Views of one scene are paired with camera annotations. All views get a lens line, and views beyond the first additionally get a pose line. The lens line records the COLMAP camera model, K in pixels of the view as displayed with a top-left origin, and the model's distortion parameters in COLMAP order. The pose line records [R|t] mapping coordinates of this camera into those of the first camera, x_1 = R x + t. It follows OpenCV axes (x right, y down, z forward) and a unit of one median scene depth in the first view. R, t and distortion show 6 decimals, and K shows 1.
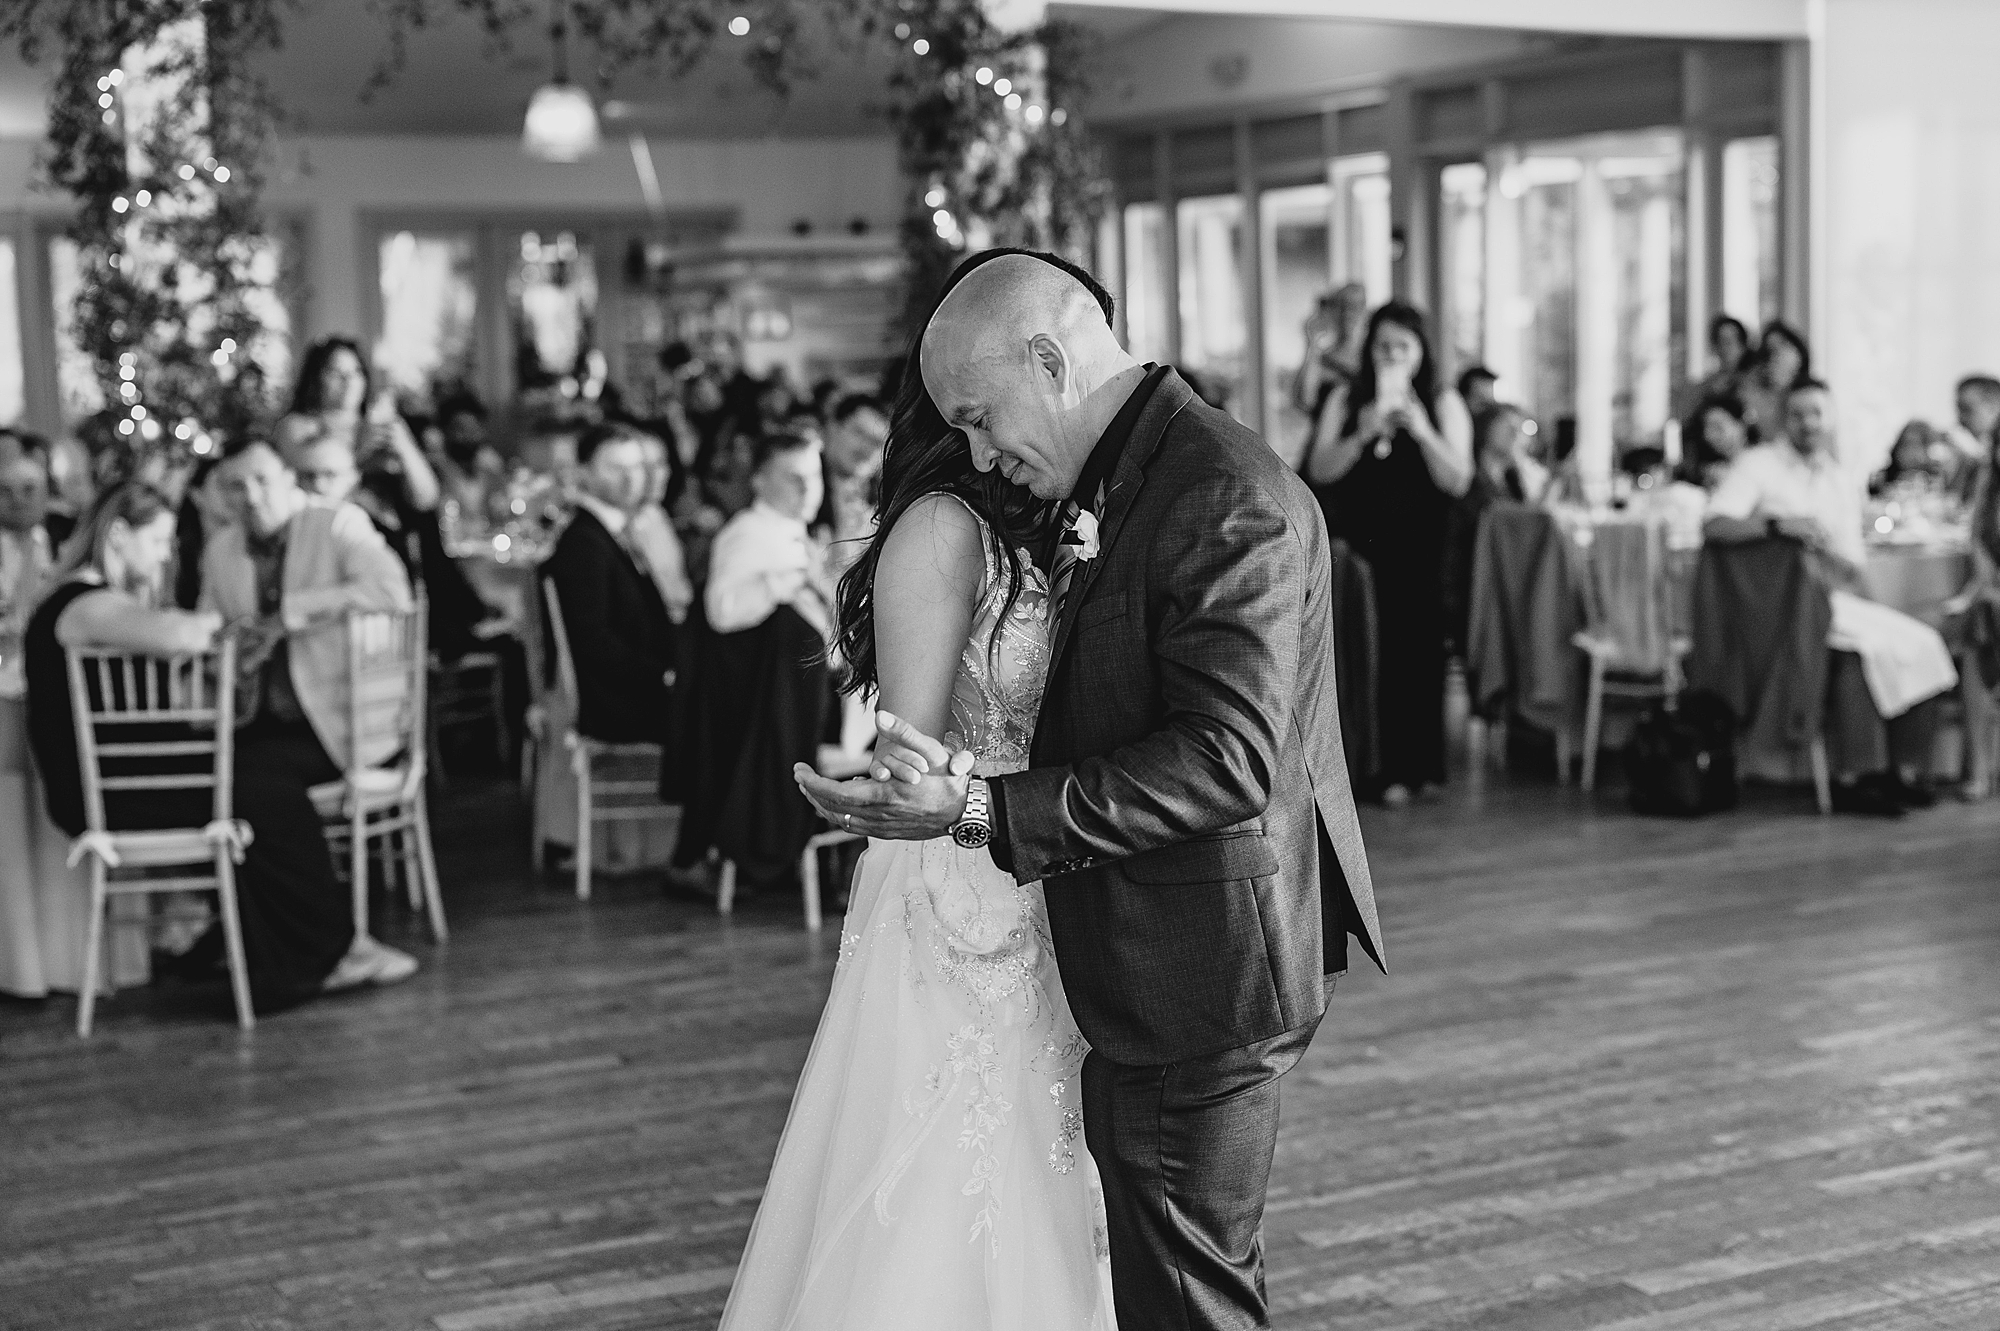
lens RADIAL K [[2865.1, 0, 1000.0], [0, 2865.1, 665.5], [0, 0, 1]] dist [0.279702, -2.154230]
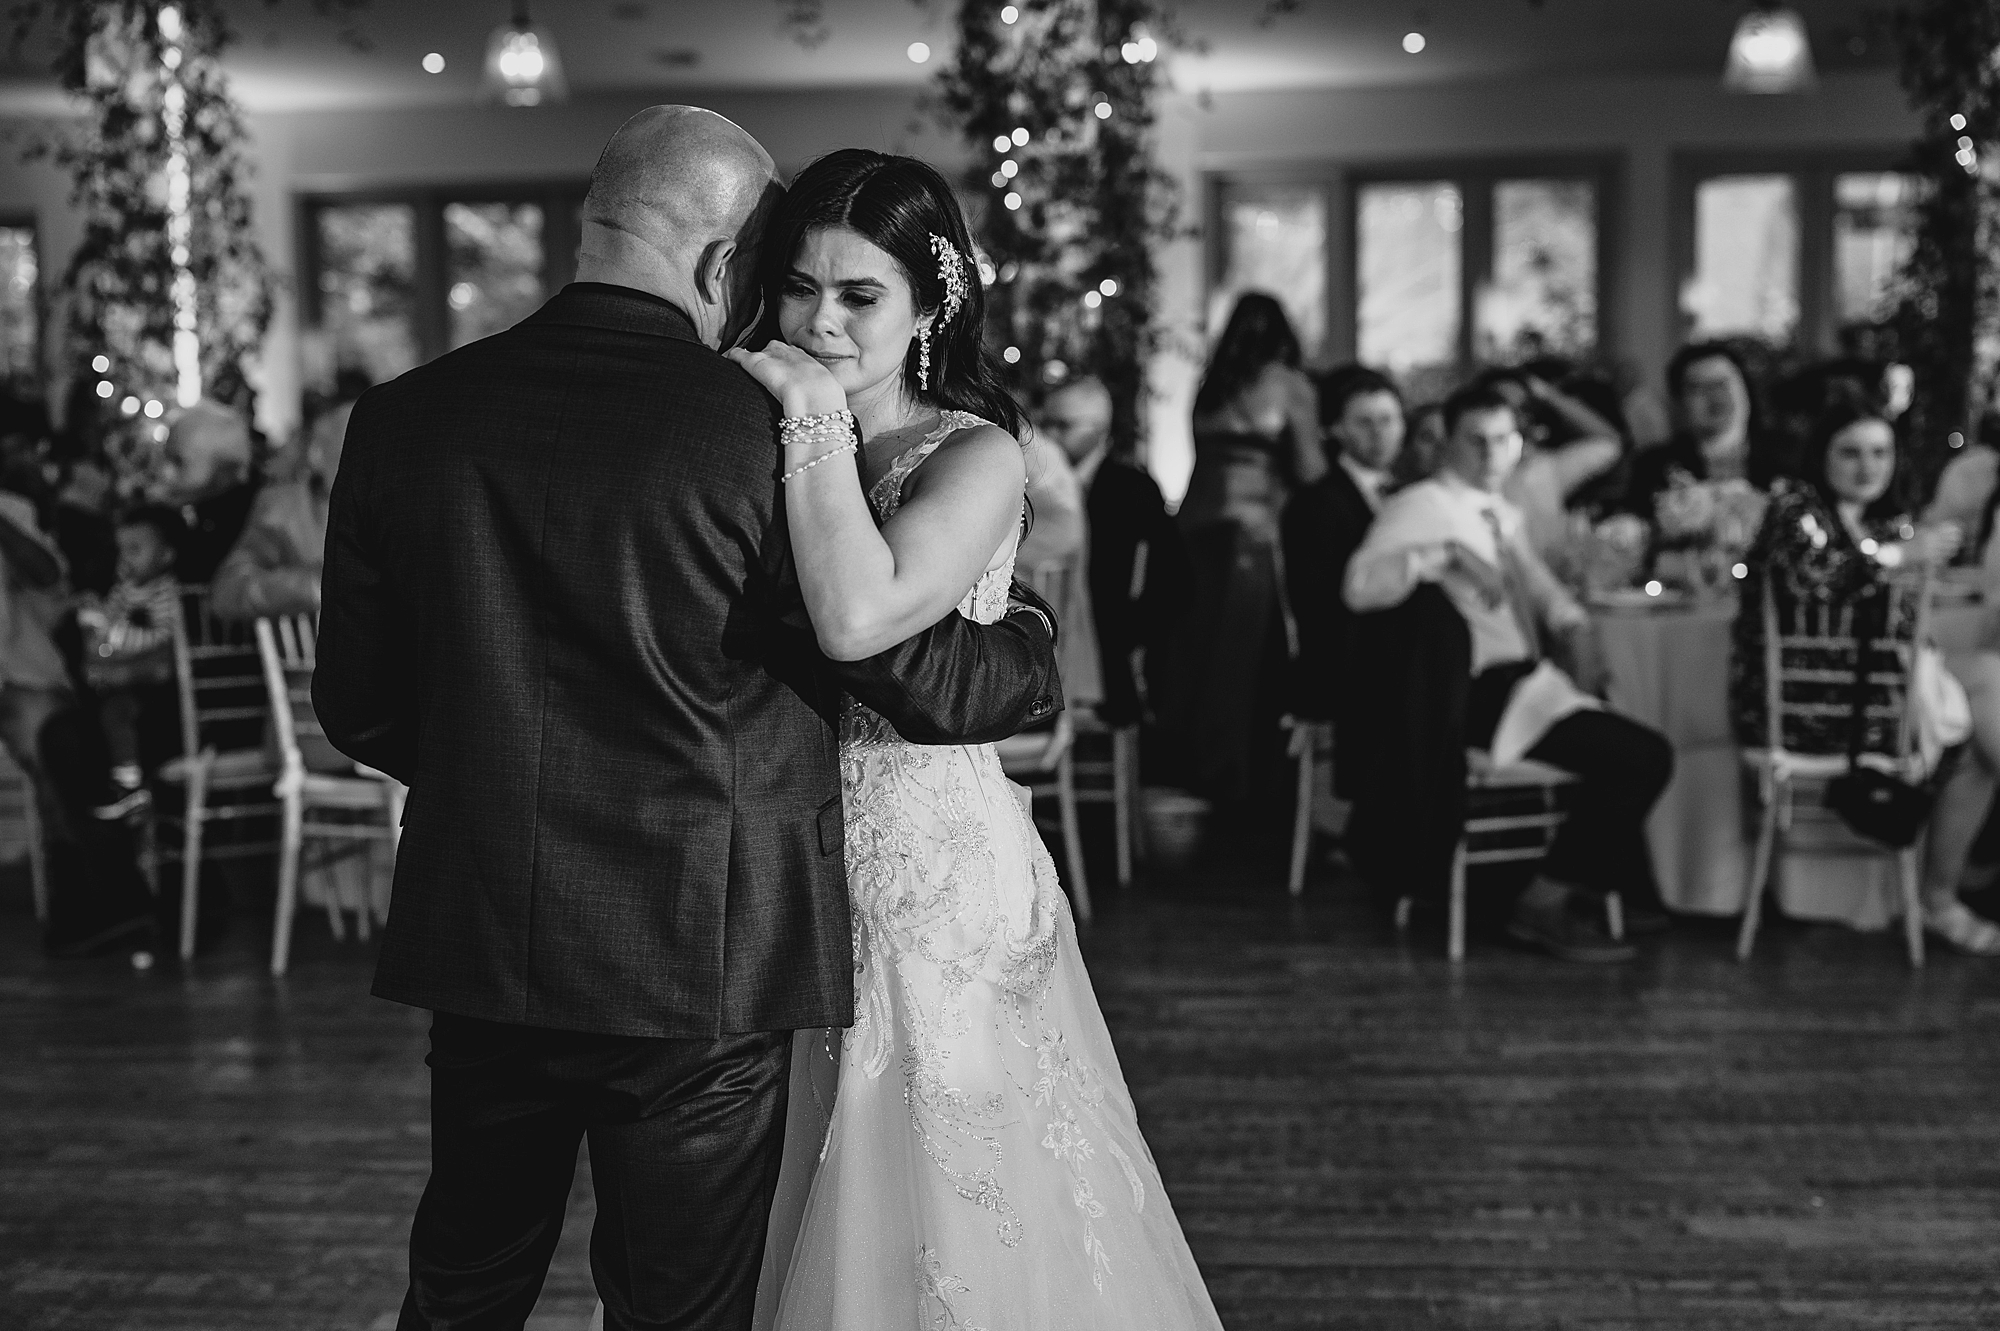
lens RADIAL K [[2865.1, 0, 1000.0], [0, 2865.1, 665.5], [0, 0, 1]] dist [0.279702, -2.154230]
pose [[0.817481, 0.084499, -0.569723, 0.286209], [-0.069116, 0.996424, 0.048612, -0.026764], [0.571793, -0.000362, 0.820398, 0.168634]]
